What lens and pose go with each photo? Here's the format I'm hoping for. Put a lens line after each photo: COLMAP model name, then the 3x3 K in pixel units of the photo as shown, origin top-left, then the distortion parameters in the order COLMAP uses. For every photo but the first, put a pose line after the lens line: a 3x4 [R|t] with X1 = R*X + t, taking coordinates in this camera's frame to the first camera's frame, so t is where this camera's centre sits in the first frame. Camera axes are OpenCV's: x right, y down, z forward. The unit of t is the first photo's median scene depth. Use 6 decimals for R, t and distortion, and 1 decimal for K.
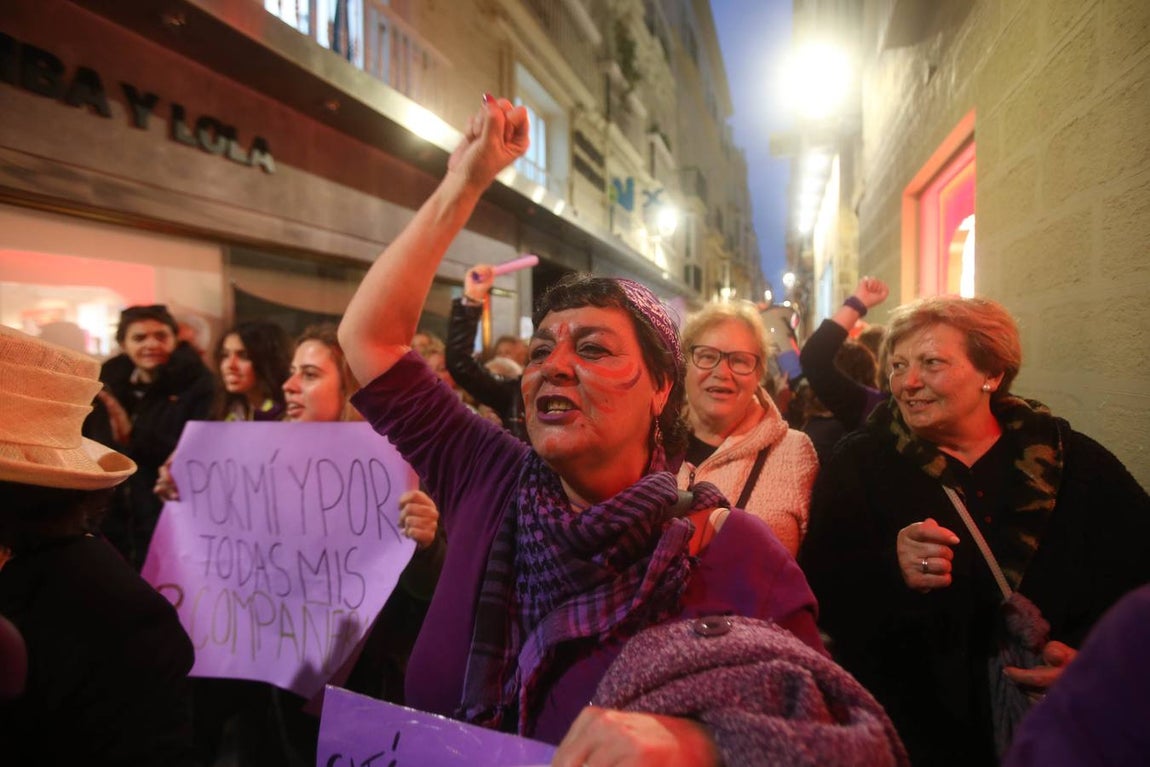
lens RADIAL K [[582.8, 0, 580.9], [0, 582.8, 386.0], [0, 0, 1]] dist [-0.035622, 0.000005]
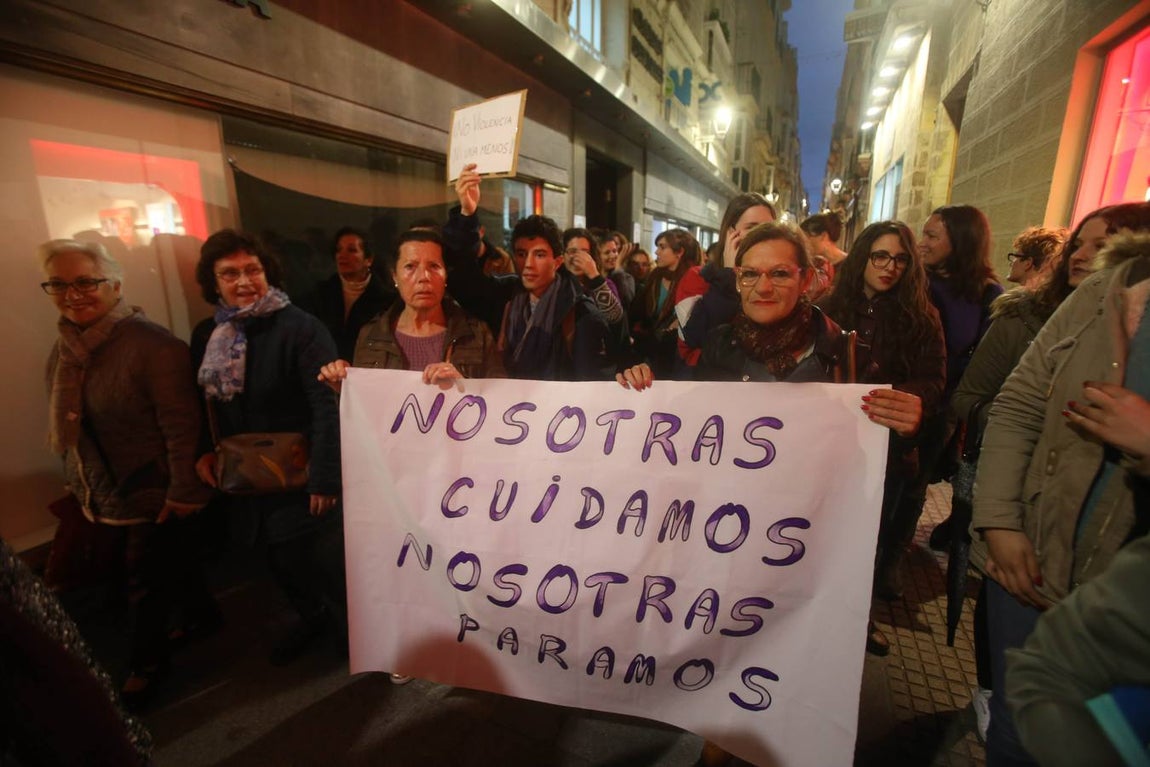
lens RADIAL K [[507.9, 0, 579.4], [0, 507.9, 376.5], [0, 0, 1]] dist [-0.034904, 0.000899]
pose [[0.996677, 0.030487, -0.075532, -0.016666], [-0.016829, 0.984377, 0.175266, -0.003813], [0.079695, -0.173413, 0.981619, 0.104652]]
